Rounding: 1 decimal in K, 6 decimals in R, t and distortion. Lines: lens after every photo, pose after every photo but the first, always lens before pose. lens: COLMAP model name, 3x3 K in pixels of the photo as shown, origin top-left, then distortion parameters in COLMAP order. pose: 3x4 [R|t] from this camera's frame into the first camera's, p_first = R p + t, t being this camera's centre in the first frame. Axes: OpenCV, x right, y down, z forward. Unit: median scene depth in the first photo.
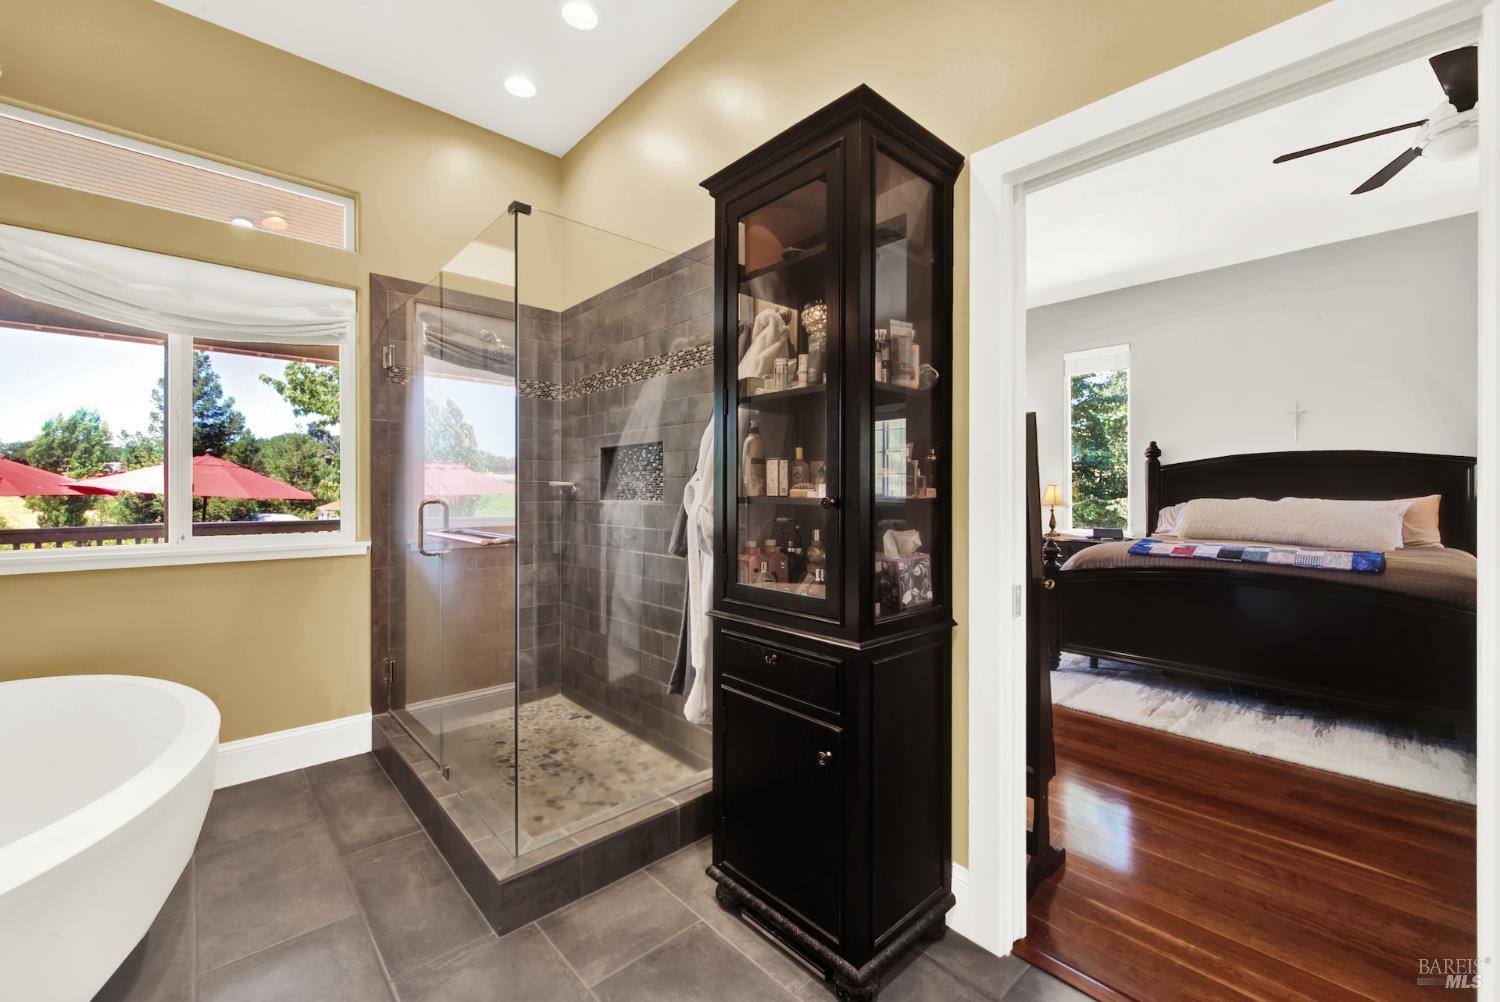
lens RADIAL K [[617.2, 0, 751.8], [0, 617.2, 505.4], [0, 0, 1]] dist [0.000677, -0.003702]
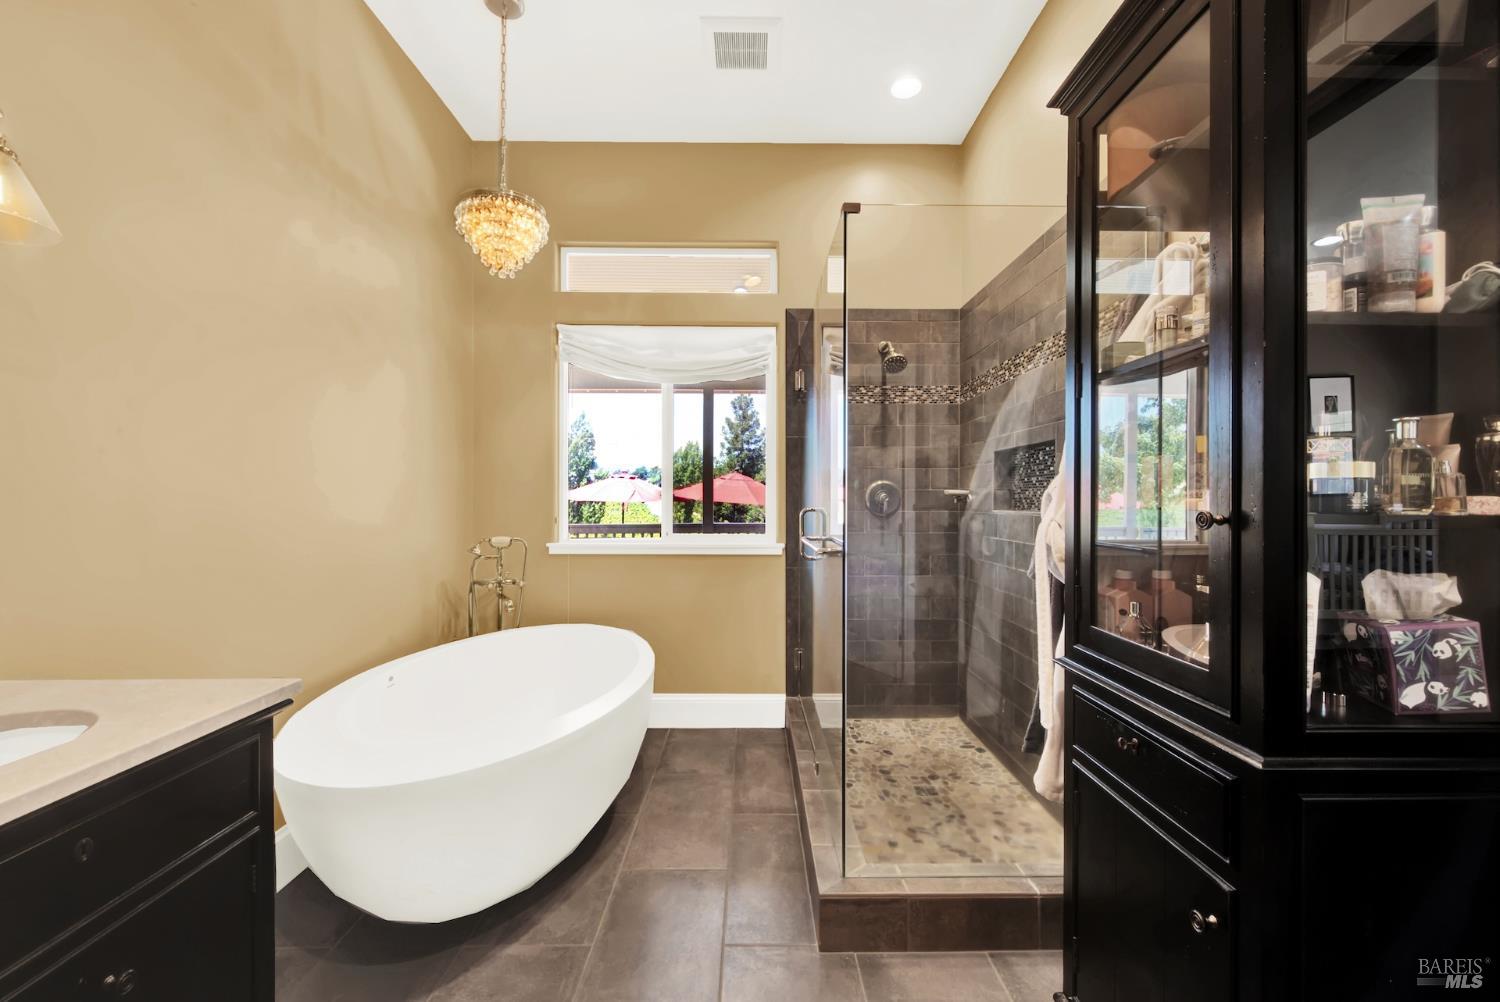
lens RADIAL K [[617.2, 0, 751.8], [0, 617.2, 505.4], [0, 0, 1]] dist [0.000677, -0.003702]
pose [[0.740477, 0.008353, -0.672029, 0.116737], [-0.017905, 0.999813, -0.007302, -0.003248], [0.671843, 0.017440, 0.740489, 0.128497]]
